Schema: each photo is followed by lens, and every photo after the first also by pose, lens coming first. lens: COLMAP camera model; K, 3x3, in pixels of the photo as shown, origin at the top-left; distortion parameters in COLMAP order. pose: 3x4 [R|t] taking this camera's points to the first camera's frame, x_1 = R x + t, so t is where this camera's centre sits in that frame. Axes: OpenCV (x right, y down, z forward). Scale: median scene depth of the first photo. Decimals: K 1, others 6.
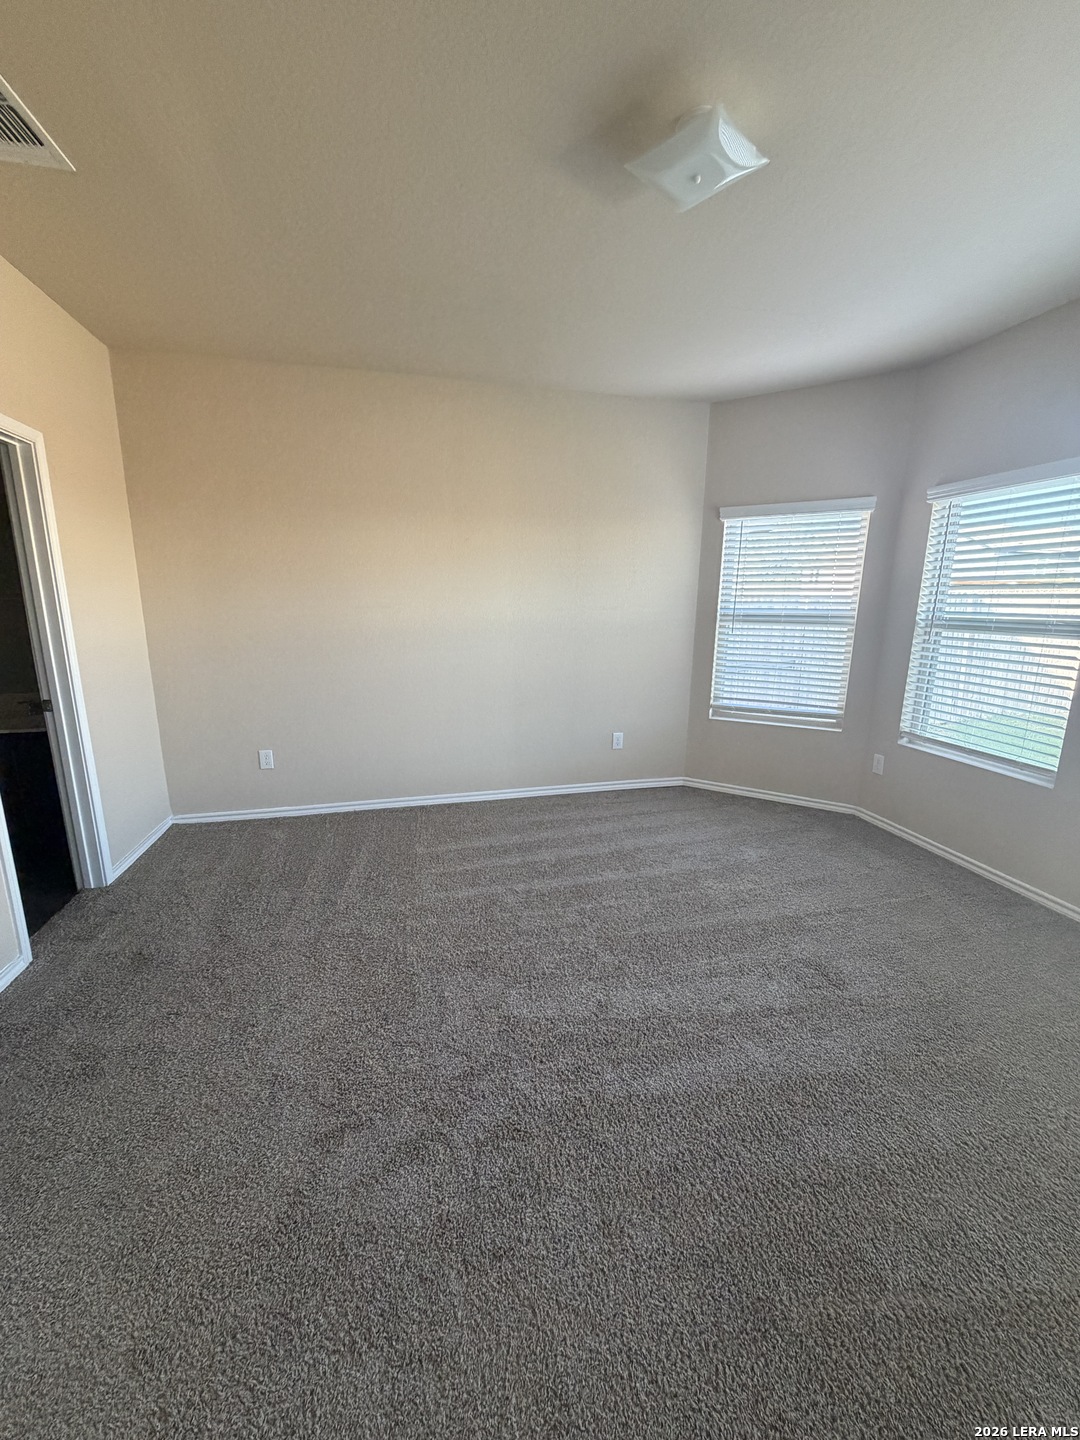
lens RADIAL K [[576.3, 0, 545.9], [0, 576.3, 716.9], [0, 0, 1]] dist [0.011653, 0.000103]
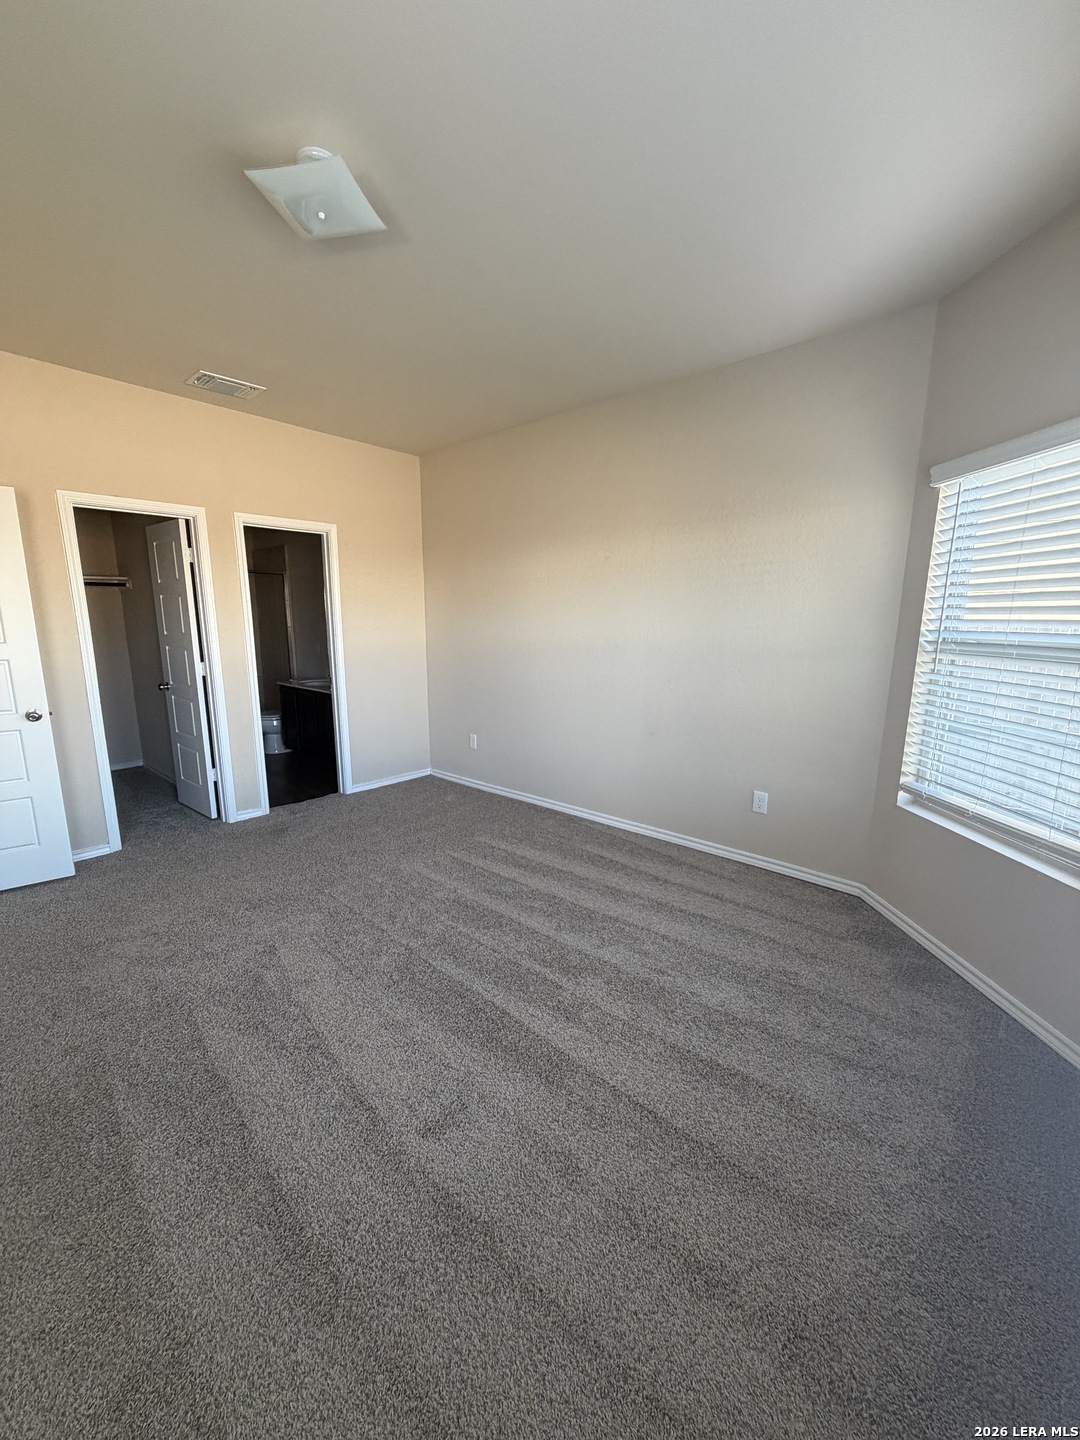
lens RADIAL K [[576.3, 0, 541.9], [0, 576.3, 723.1], [0, 0, 1]] dist [0.011653, 0.000103]
pose [[0.569828, 0.143145, -0.809201, 0.614750], [-0.157497, 0.985481, 0.063421, -0.070234], [0.806530, 0.091308, 0.584099, 0.342986]]
